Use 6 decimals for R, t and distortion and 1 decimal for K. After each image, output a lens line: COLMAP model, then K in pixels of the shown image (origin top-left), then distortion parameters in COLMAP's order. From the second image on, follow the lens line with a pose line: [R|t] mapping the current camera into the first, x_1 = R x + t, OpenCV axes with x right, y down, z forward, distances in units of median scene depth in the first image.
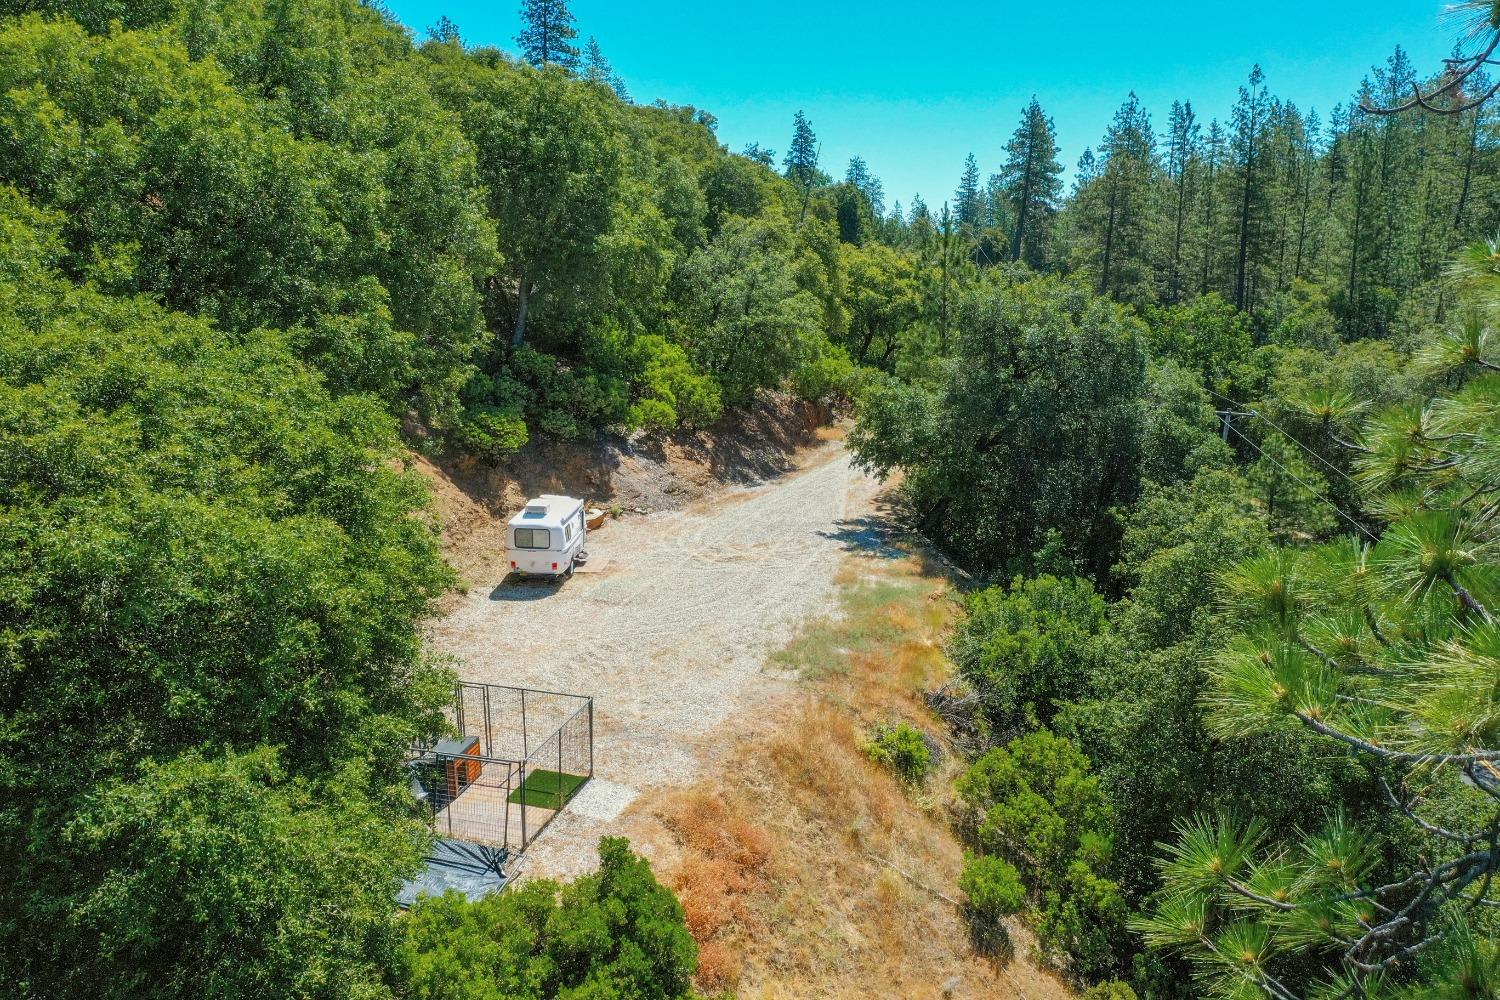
lens RADIAL K [[1177.7, 0, 756.4], [0, 1177.7, 503.4], [0, 0, 1]] dist [0.004767, -0.006316]
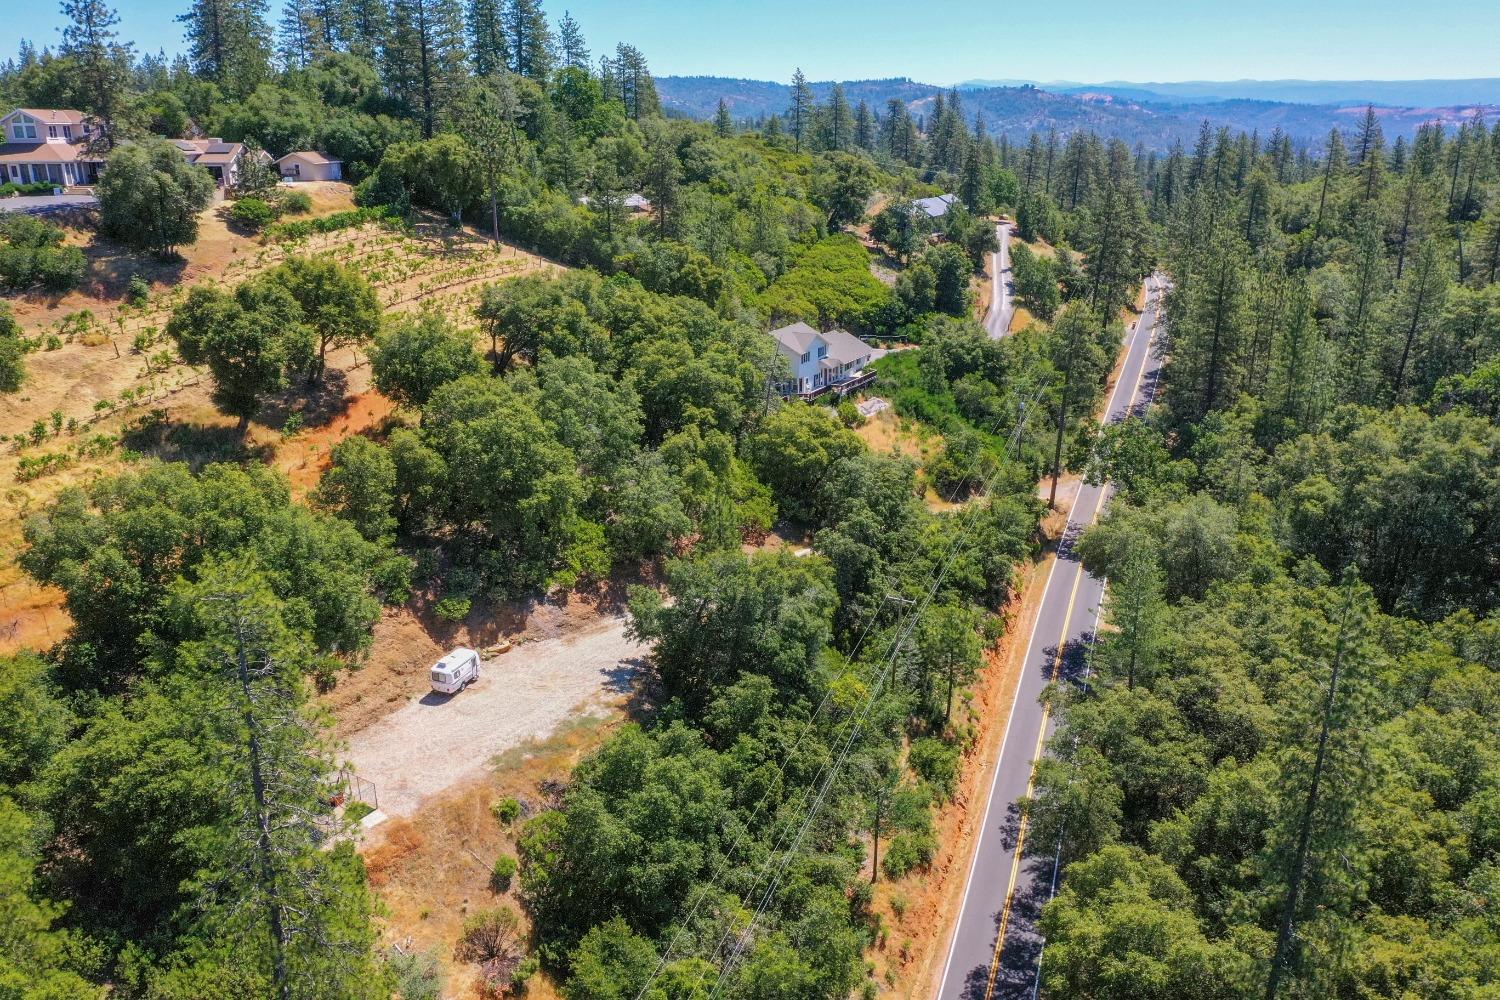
lens RADIAL K [[1177.7, 0, 749.0], [0, 1177.7, 500.5], [0, 0, 1]] dist [0.004767, -0.006316]
pose [[0.957430, 0.082331, -0.276677, 0.707869], [-0.052309, 0.992080, 0.114201, -0.431765], [0.283888, -0.094867, 0.954153, -0.693482]]
